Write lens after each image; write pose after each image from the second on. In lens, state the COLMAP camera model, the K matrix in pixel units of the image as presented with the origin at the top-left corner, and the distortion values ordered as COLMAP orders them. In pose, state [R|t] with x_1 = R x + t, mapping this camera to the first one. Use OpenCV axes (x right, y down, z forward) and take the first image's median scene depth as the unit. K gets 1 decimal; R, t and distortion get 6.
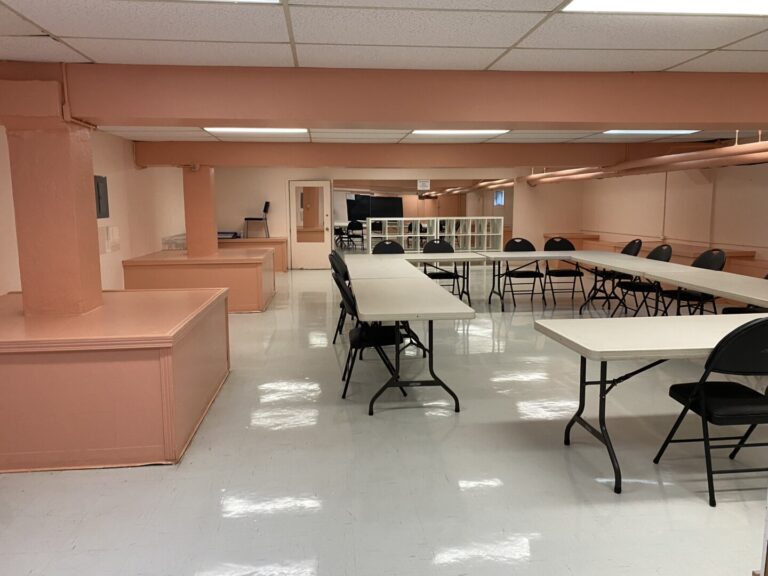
lens RADIAL K [[581.3, 0, 383.5], [0, 581.3, 284.6], [0, 0, 1]] dist [0.027355, -0.022423]
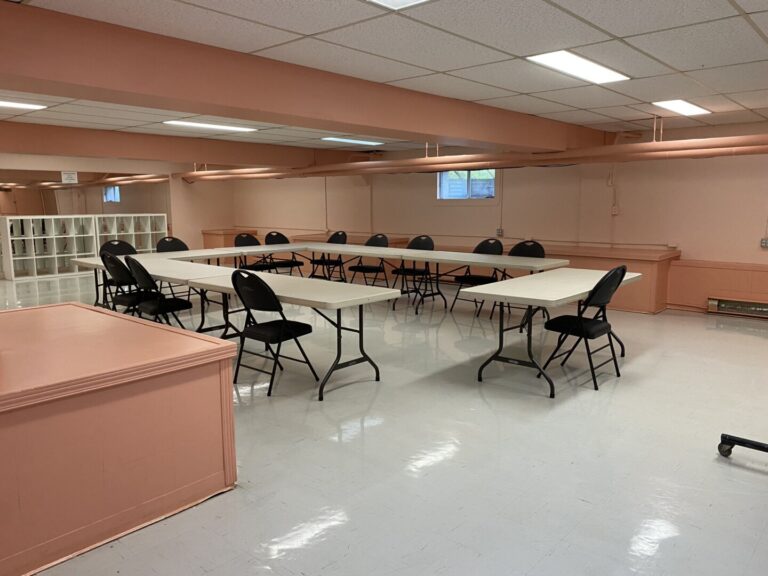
lens RADIAL K [[581.3, 0, 388.2], [0, 581.3, 291.2], [0, 0, 1]] dist [0.027355, -0.022423]
pose [[0.724713, -0.097915, 0.682058, -0.625815], [0.089079, 0.994859, 0.048171, -0.009682], [-0.683268, 0.025847, 0.729710, 0.151783]]
